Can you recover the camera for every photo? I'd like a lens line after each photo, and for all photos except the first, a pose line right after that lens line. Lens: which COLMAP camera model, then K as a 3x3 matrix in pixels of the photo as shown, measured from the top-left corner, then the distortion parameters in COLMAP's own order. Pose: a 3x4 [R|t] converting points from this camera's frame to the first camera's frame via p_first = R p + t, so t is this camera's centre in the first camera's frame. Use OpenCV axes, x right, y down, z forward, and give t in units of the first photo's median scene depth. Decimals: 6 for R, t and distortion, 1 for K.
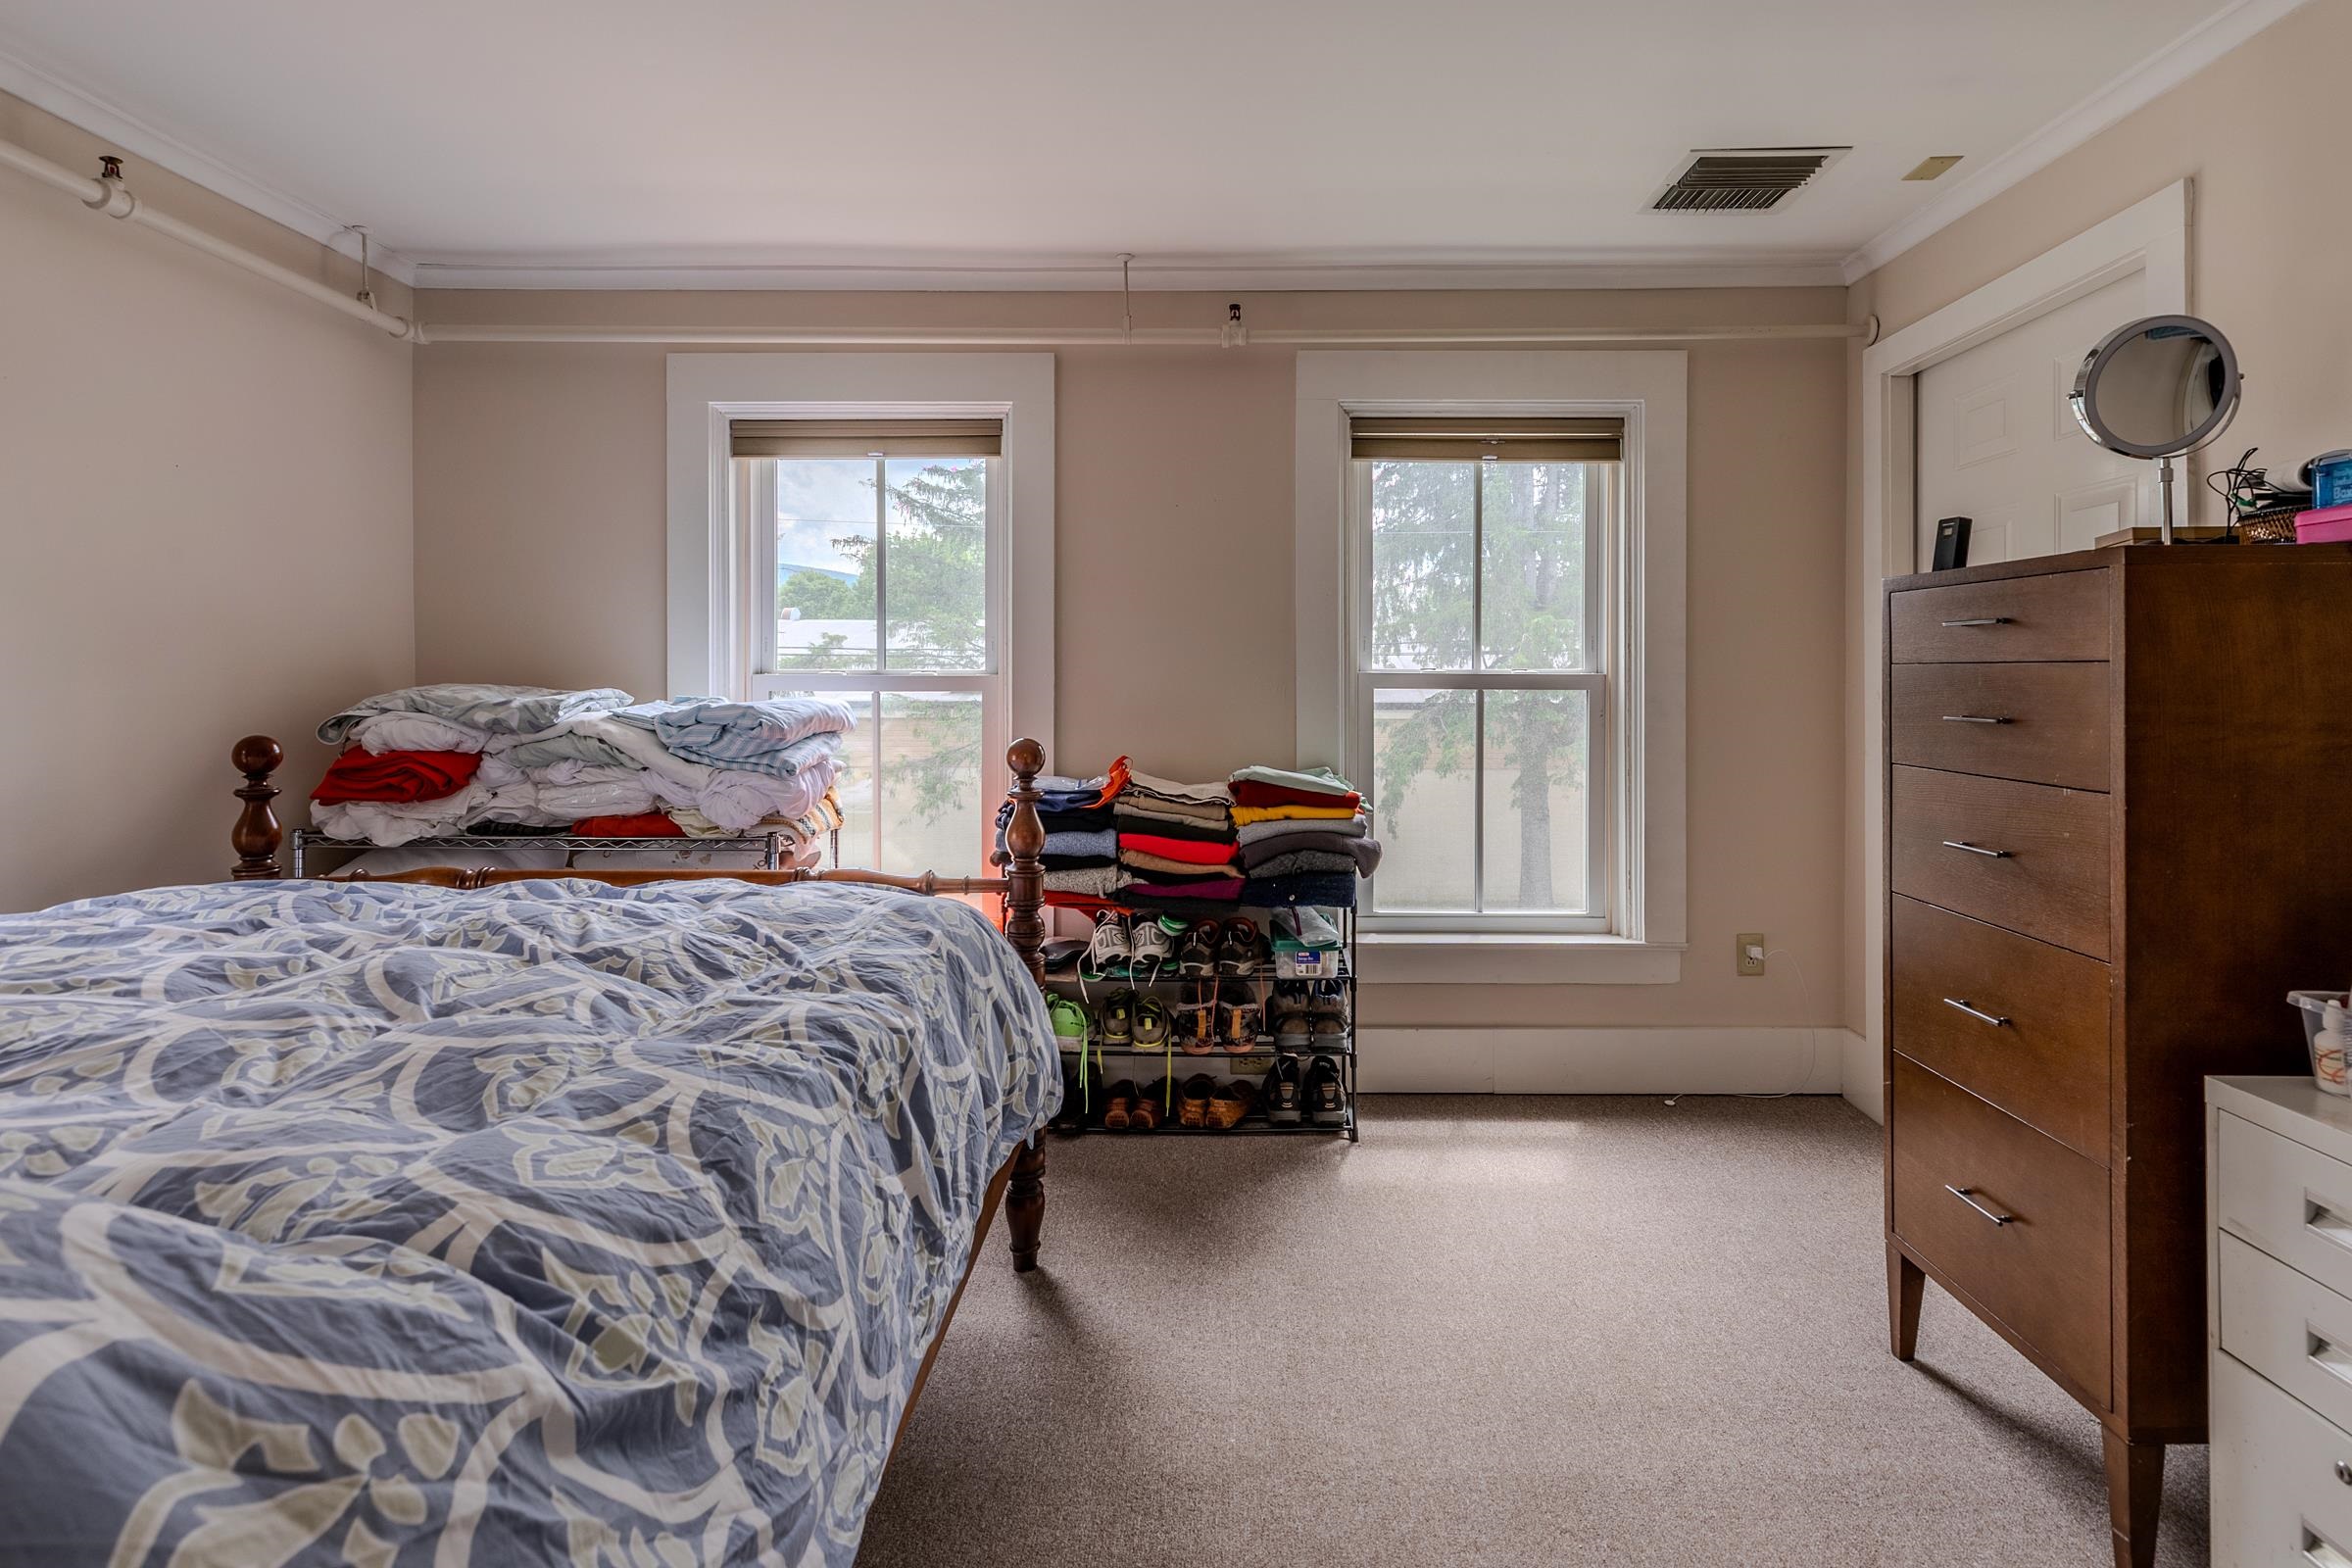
lens RADIAL K [[1074.2, 0, 1206.8], [0, 1074.2, 687.6], [0, 0, 1]] dist [0.007742, 0.000451]
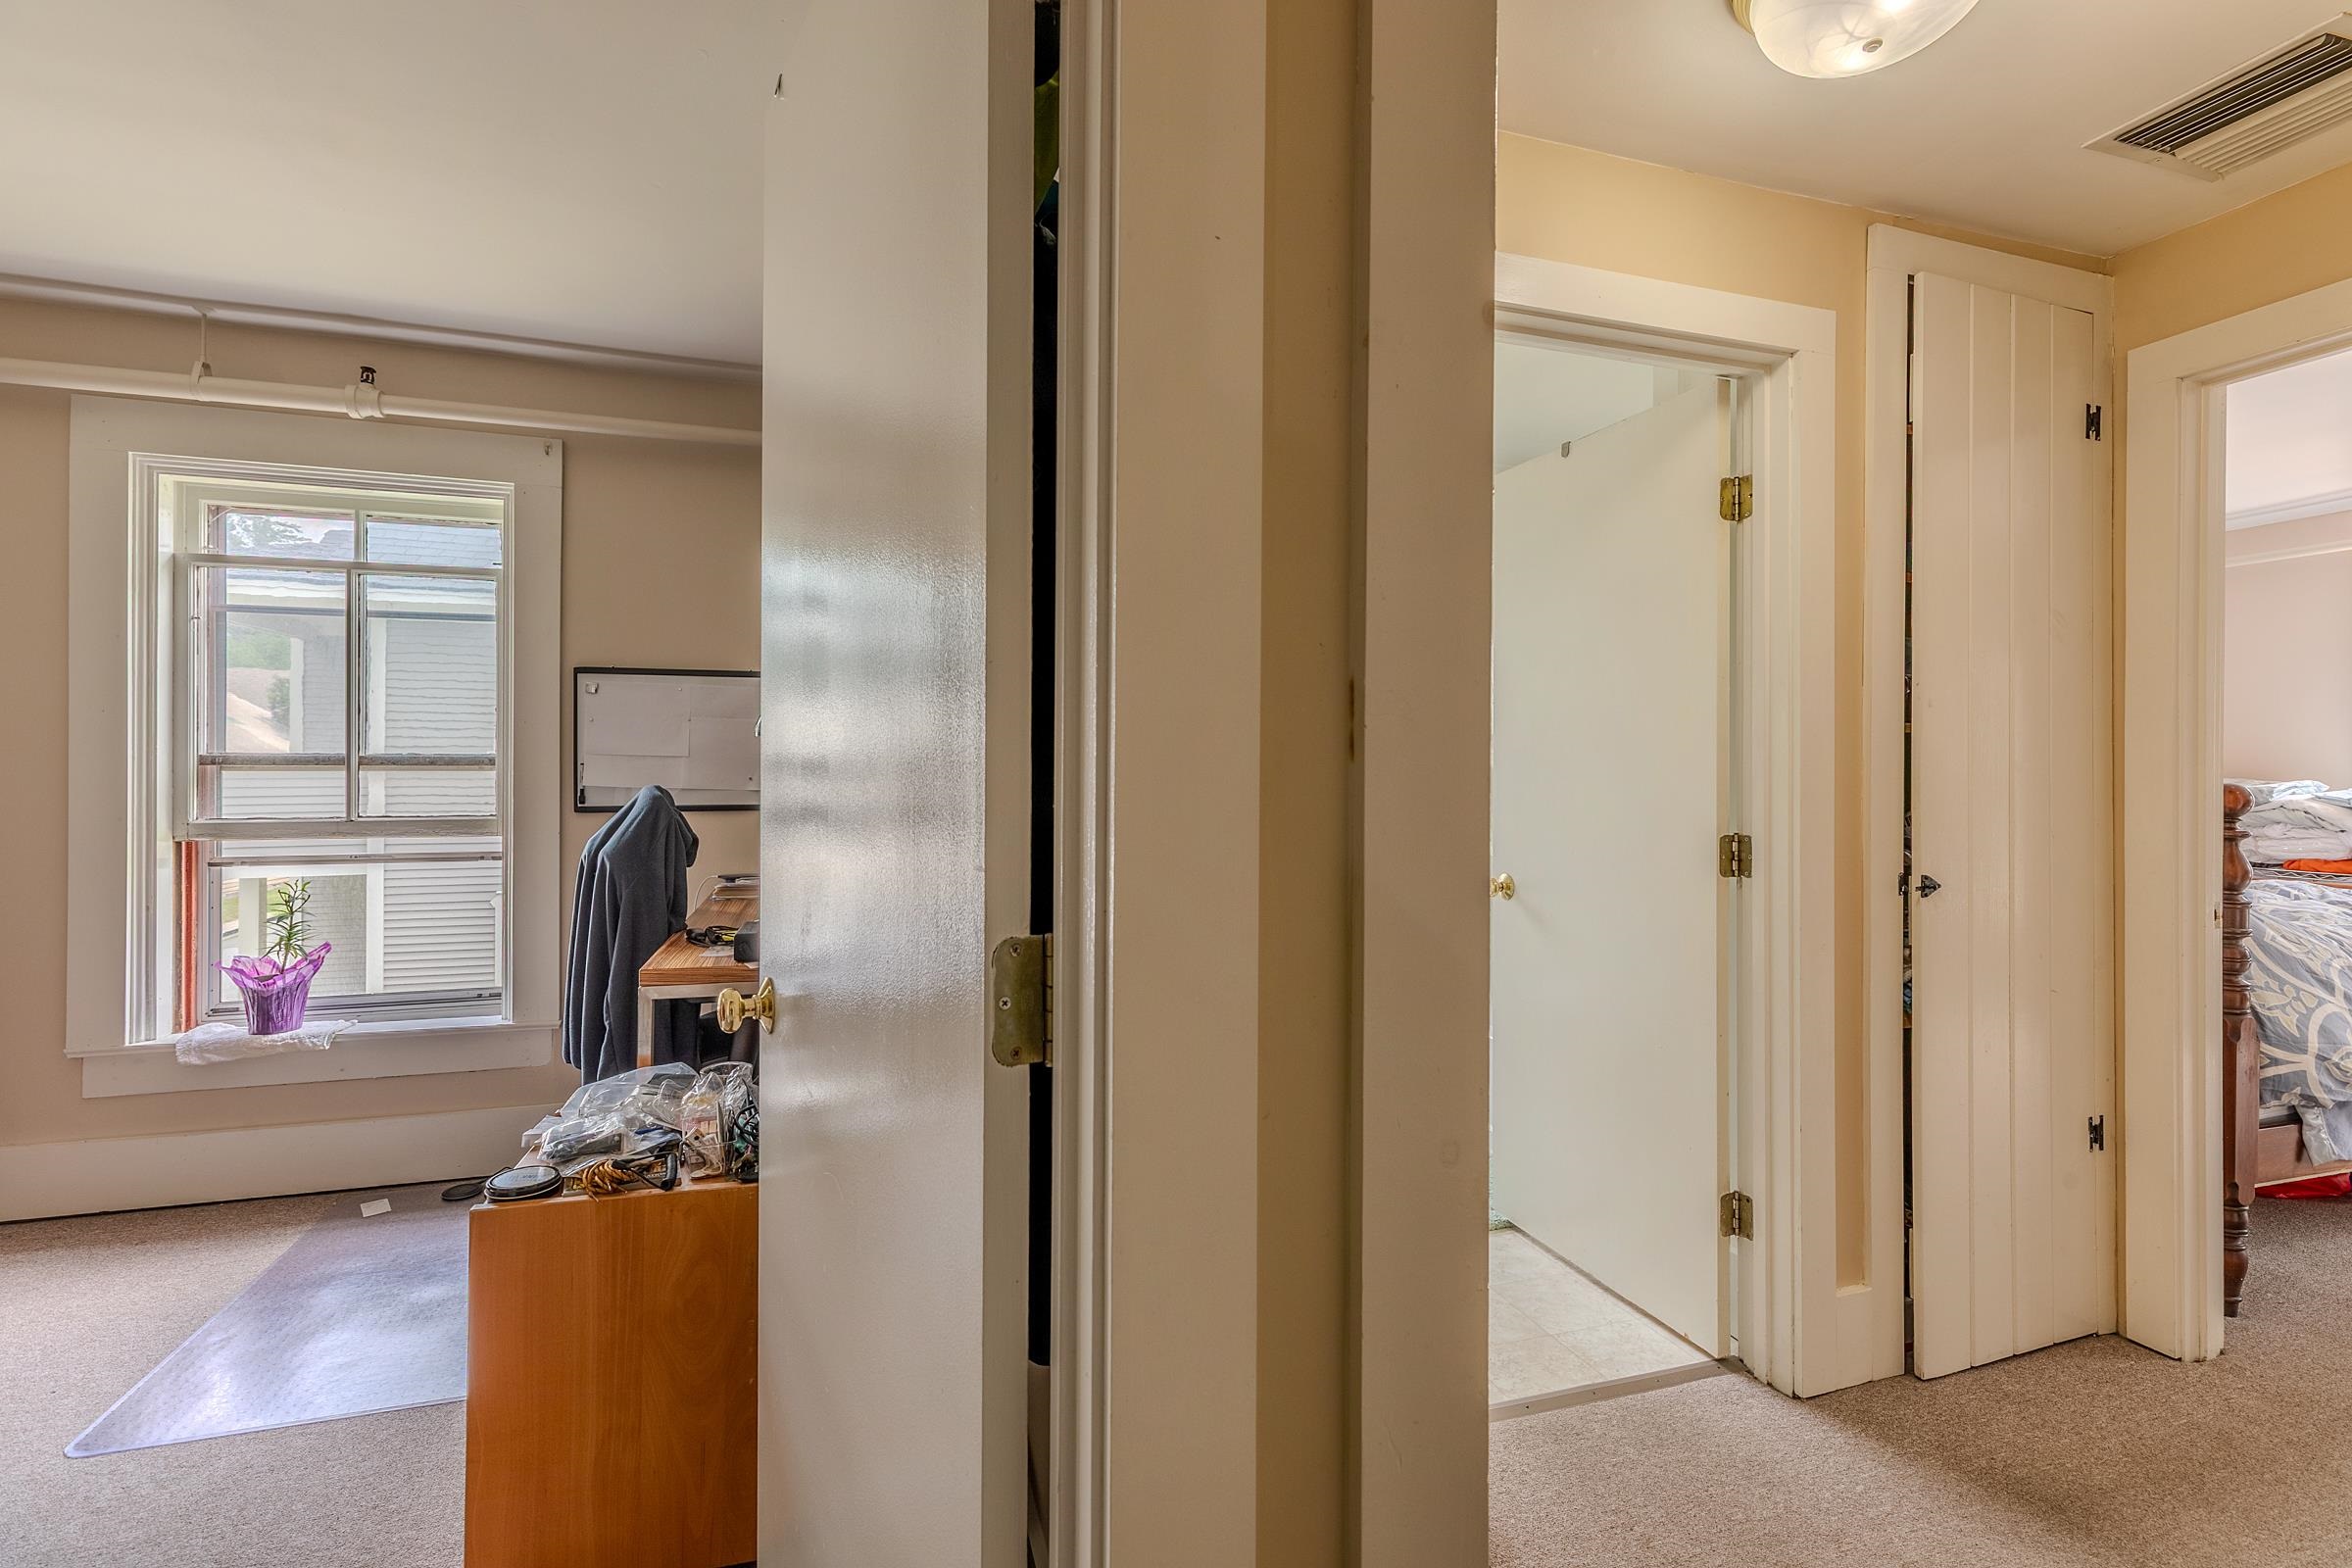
lens RADIAL K [[1074.2, 0, 1183.2], [0, 1074.2, 768.6], [0, 0, 1]] dist [0.007742, 0.000451]
pose [[0.312465, -0.004984, -0.949916, 0.463540], [-0.002881, 0.999977, -0.006195, -0.003125], [0.949925, 0.004673, 0.312443, -1.106607]]
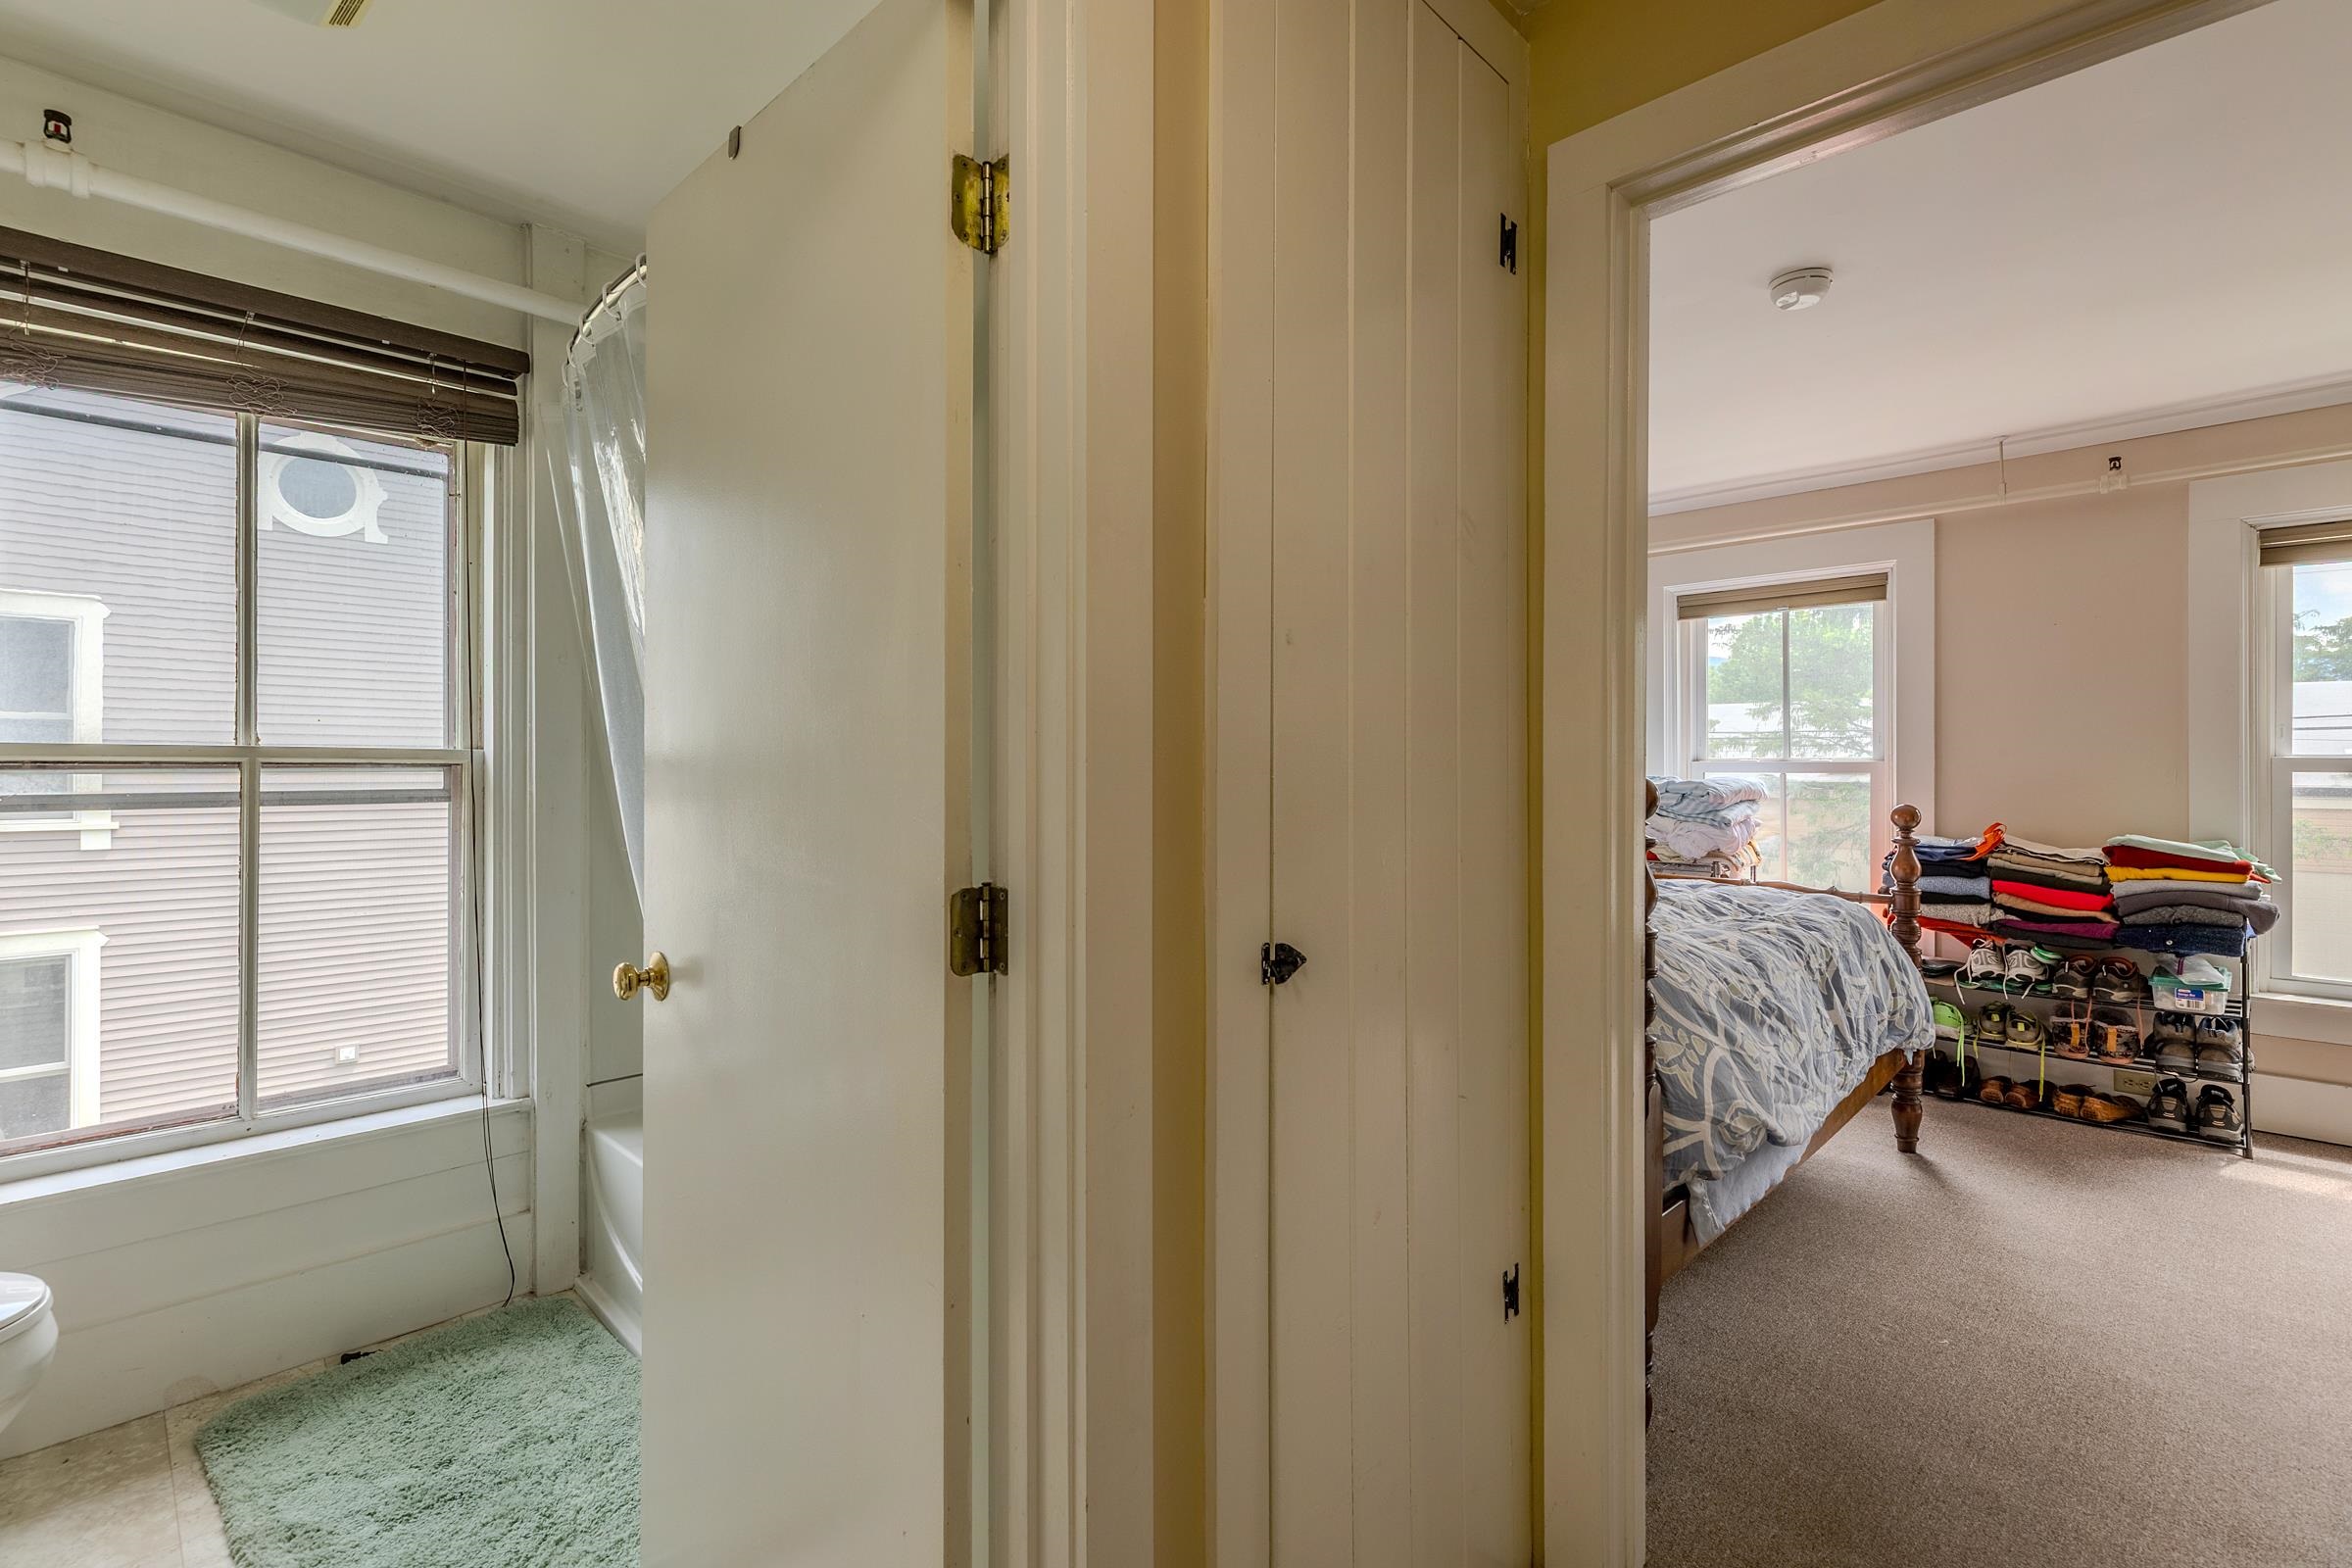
lens RADIAL K [[1074.2, 0, 1167.8], [0, 1074.2, 763.8], [0, 0, 1]] dist [0.007742, 0.000451]
pose [[0.711304, -0.002435, -0.702880, 0.131195], [-0.000184, 0.999993, -0.003650, -0.003607], [0.702884, 0.002726, 0.711299, -0.666783]]
